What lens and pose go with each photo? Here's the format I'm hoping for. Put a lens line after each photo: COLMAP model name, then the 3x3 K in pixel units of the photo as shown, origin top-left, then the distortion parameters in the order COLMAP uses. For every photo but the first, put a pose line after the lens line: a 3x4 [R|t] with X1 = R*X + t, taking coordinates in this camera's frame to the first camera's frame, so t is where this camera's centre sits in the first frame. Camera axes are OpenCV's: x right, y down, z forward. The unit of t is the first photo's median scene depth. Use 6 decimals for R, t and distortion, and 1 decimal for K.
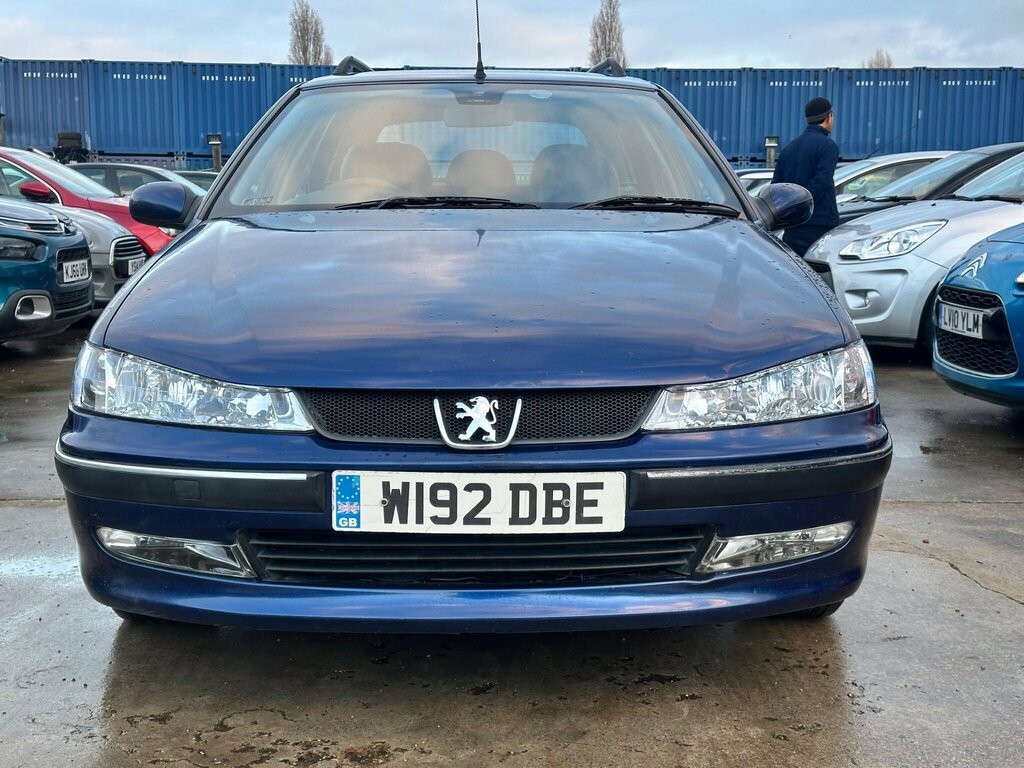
lens RADIAL K [[1430.6, 0, 512.0], [0, 1430.6, 384.0], [0, 0, 1]] dist [0.126456, 0.016484]
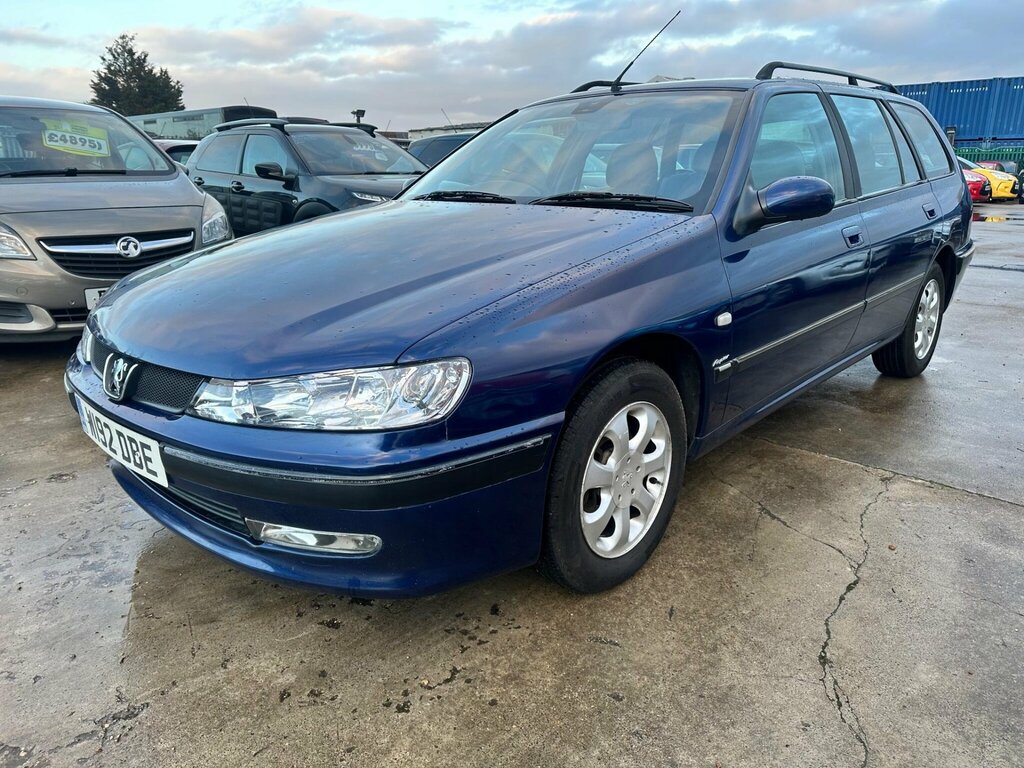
lens RADIAL K [[720.4, 0, 512.9], [0, 720.4, 376.2], [0, 0, 1]] dist [0.044401, -0.047720]
pose [[0.711269, 0.187012, -0.677586, 0.690523], [-0.082249, 0.979480, 0.183997, -0.128481], [0.698091, -0.075141, 0.712055, 0.779179]]
